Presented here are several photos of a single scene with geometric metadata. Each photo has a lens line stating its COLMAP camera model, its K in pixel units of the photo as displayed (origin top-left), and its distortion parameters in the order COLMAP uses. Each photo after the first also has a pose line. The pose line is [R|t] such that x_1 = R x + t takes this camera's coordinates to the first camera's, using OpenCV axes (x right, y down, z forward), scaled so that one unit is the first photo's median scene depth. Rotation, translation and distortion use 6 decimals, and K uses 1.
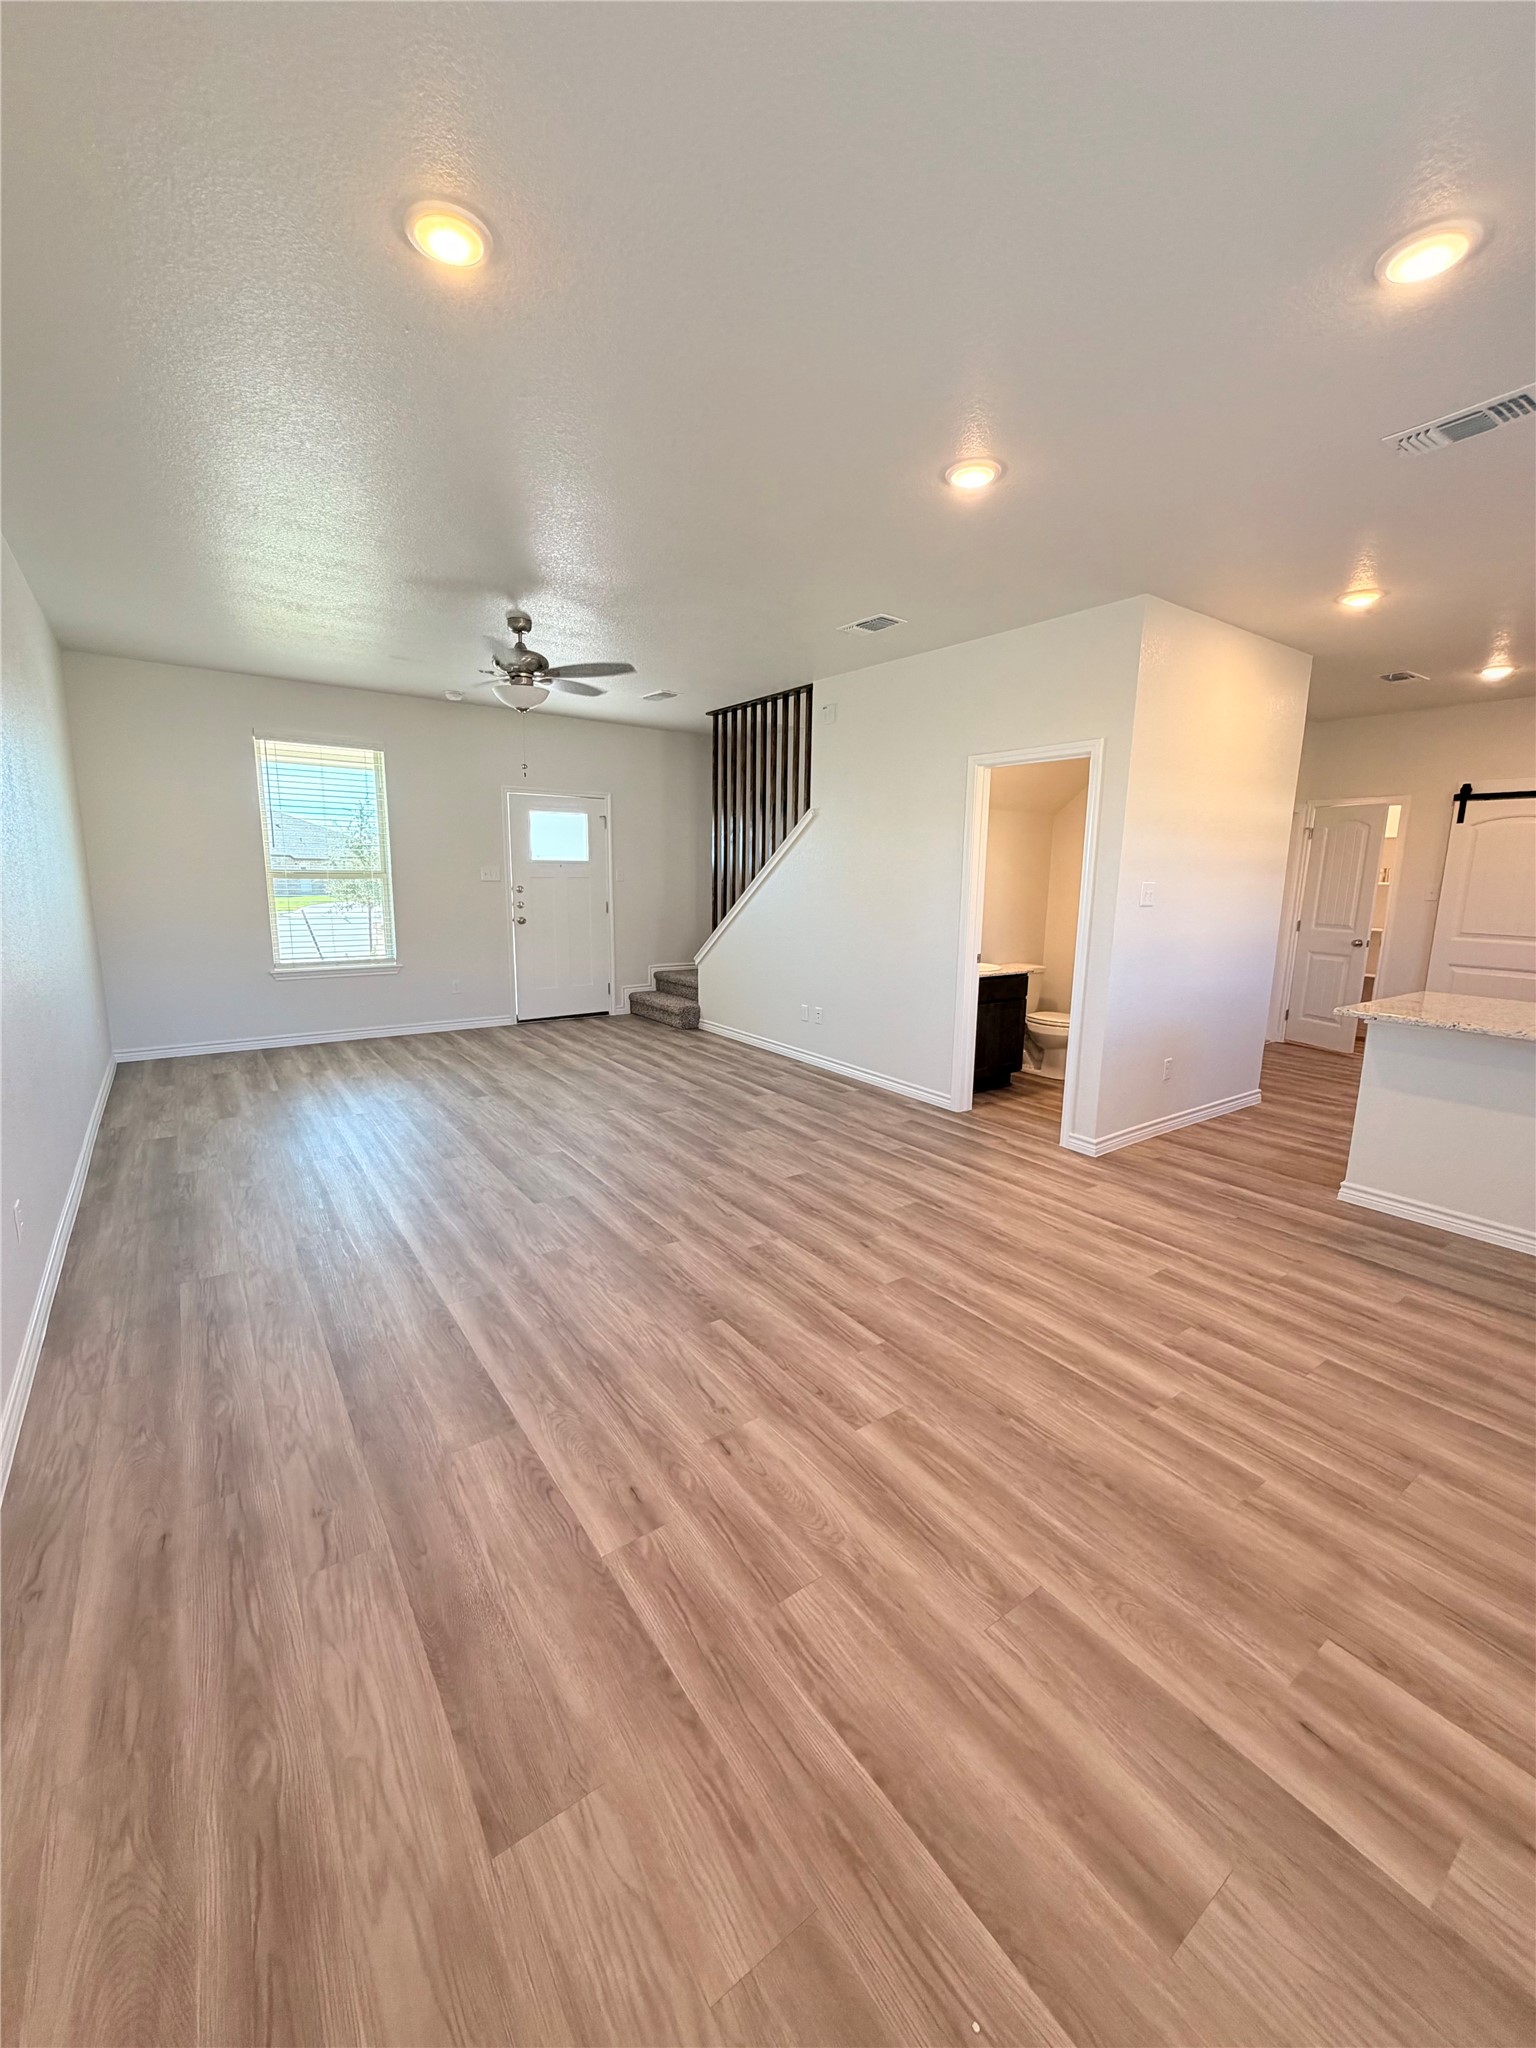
lens RADIAL K [[818.3, 0, 766.3], [0, 818.3, 1012.6], [0, 0, 1]] dist [0.002484, 0.000340]
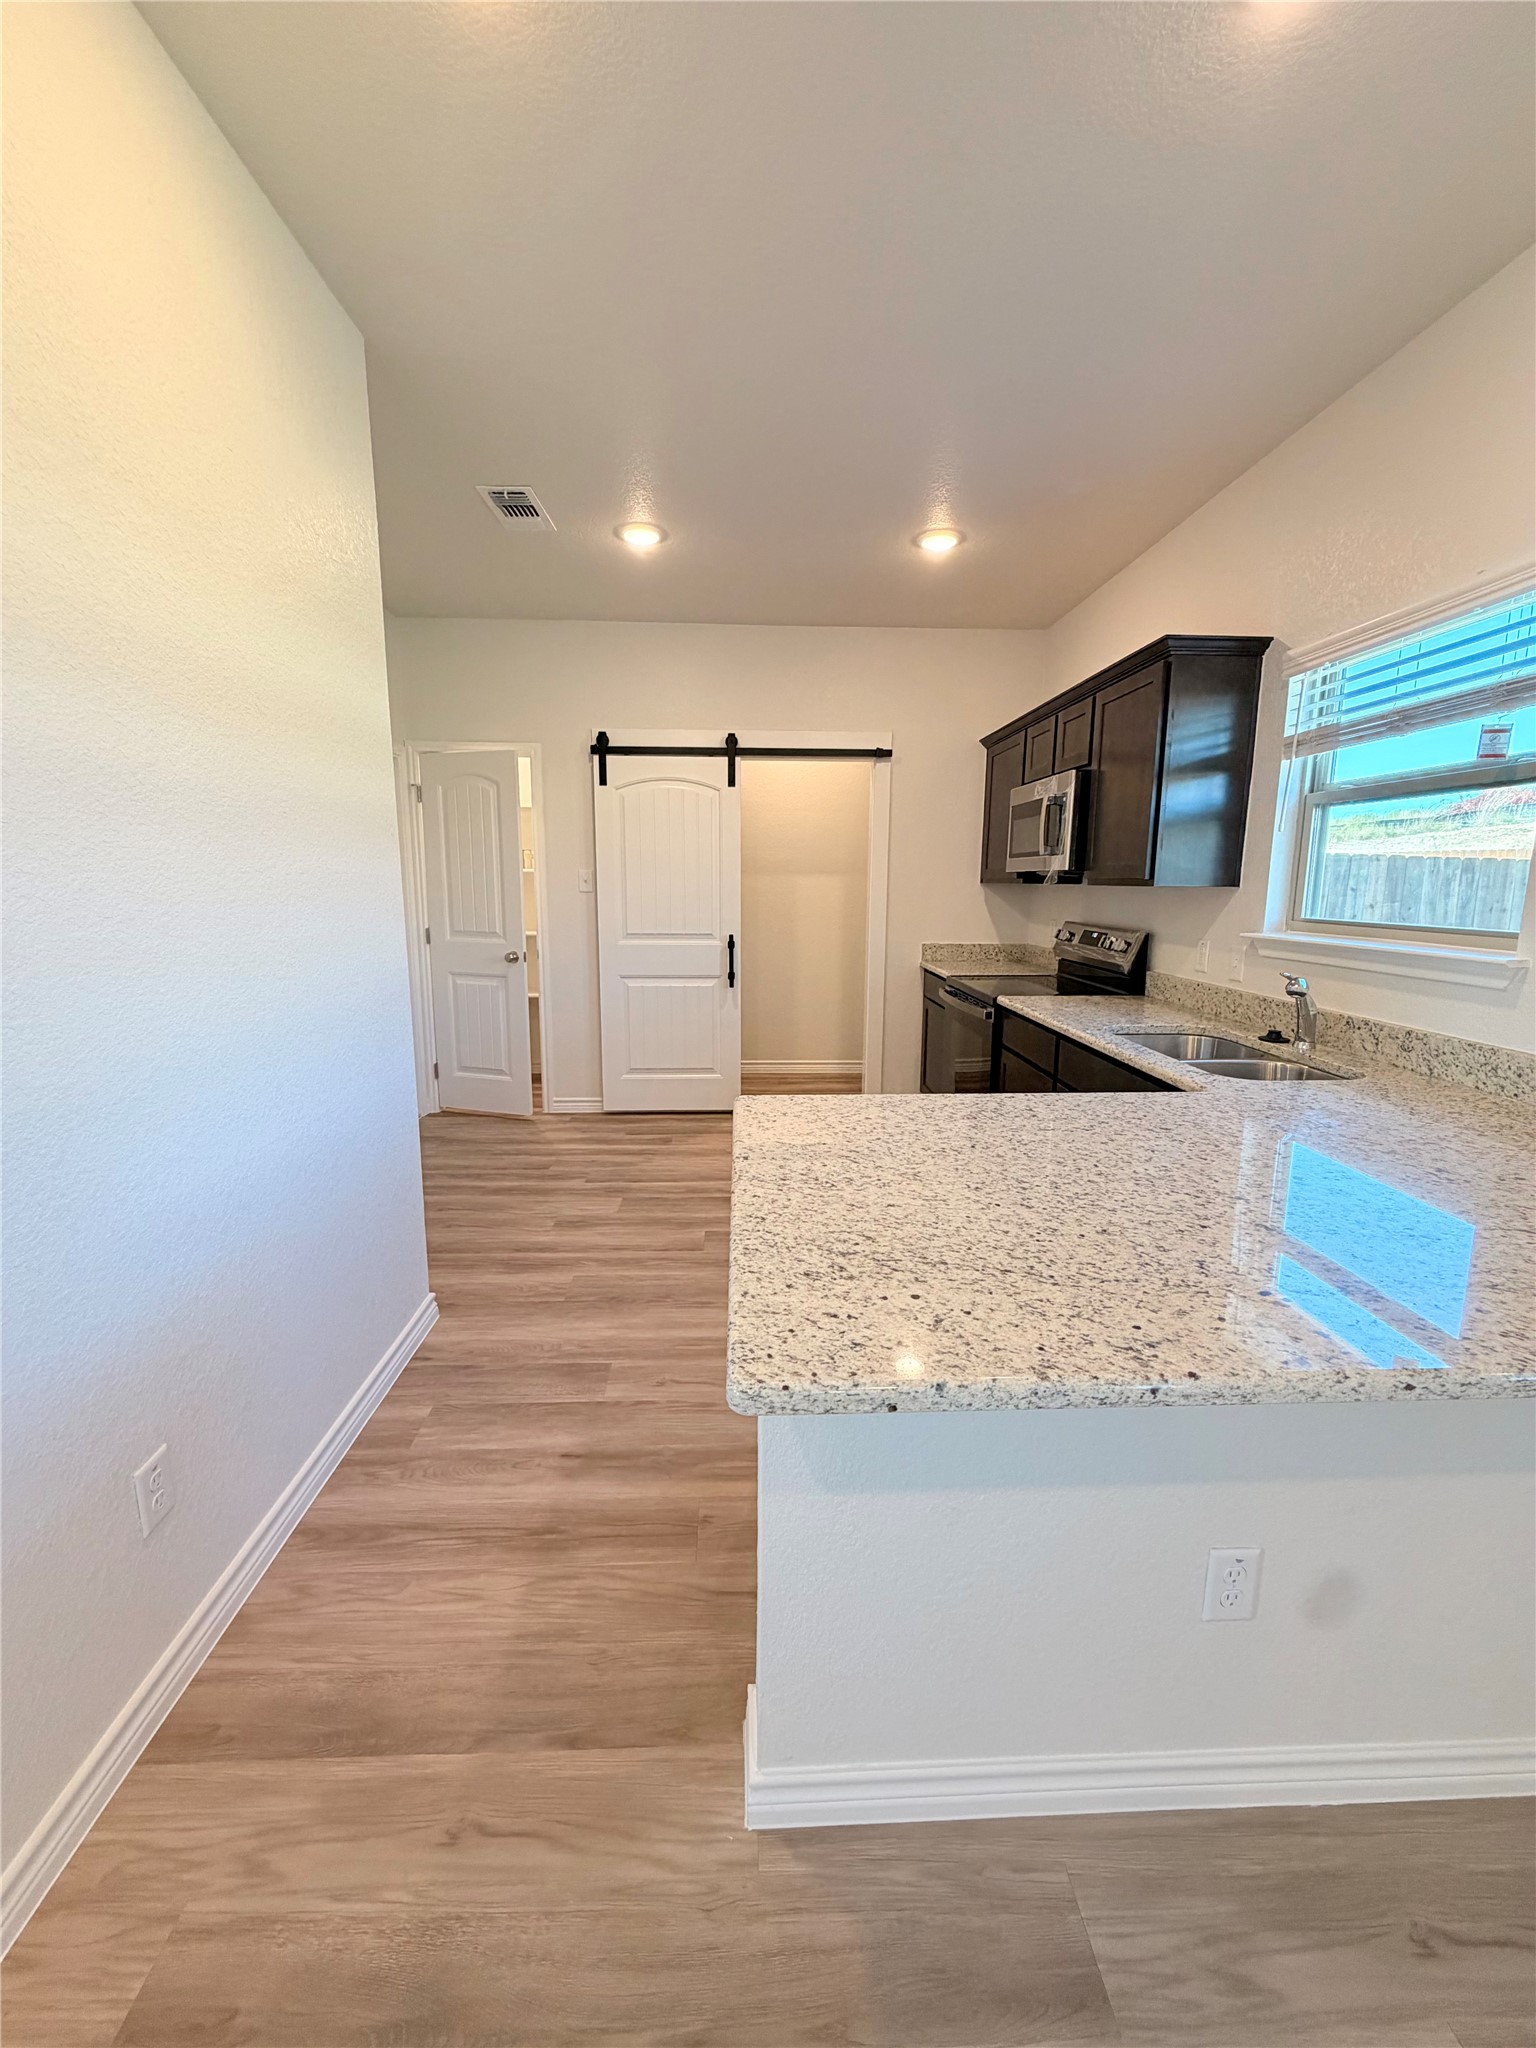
lens RADIAL K [[818.3, 0, 766.3], [0, 818.3, 1012.6], [0, 0, 1]] dist [0.002484, 0.000340]
pose [[0.552848, -0.147168, 0.820183, 0.291193], [0.150637, 0.985715, 0.075333, -0.062815], [-0.819553, 0.081902, 0.567119, 0.473797]]
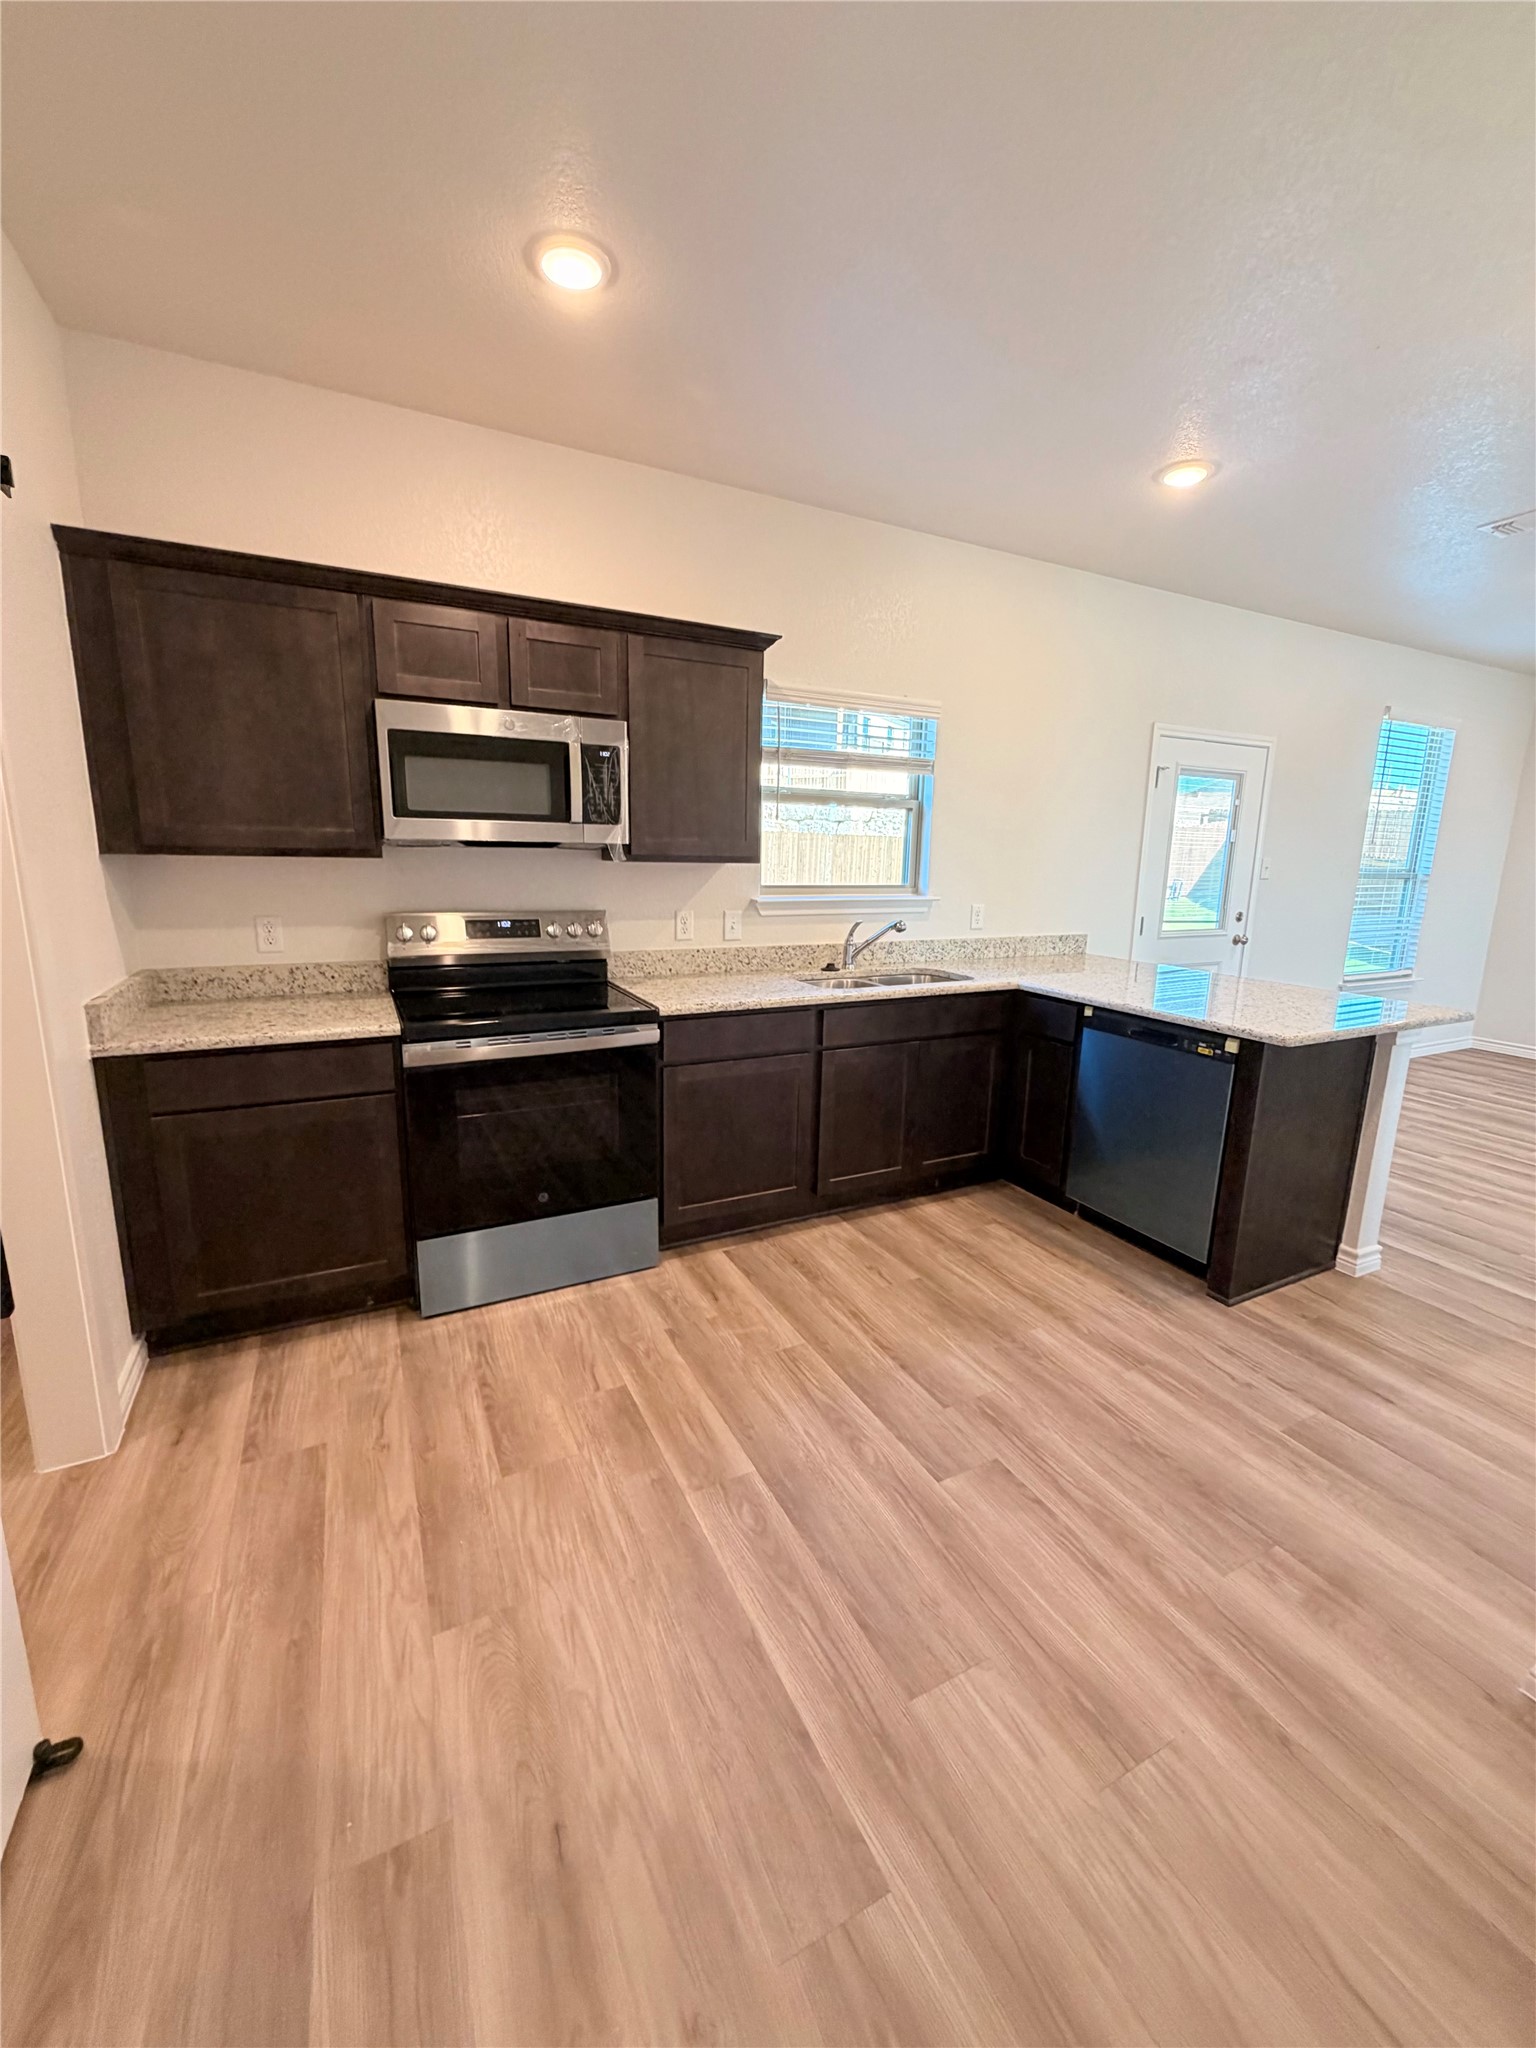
lens RADIAL K [[818.3, 0, 766.3], [0, 818.3, 1012.6], [0, 0, 1]] dist [0.002484, 0.000340]
pose [[-0.987337, -0.061728, 0.146132, 0.703216], [-0.004764, 0.932309, 0.361631, -0.159323], [-0.158562, 0.356356, -0.920798, 1.034251]]
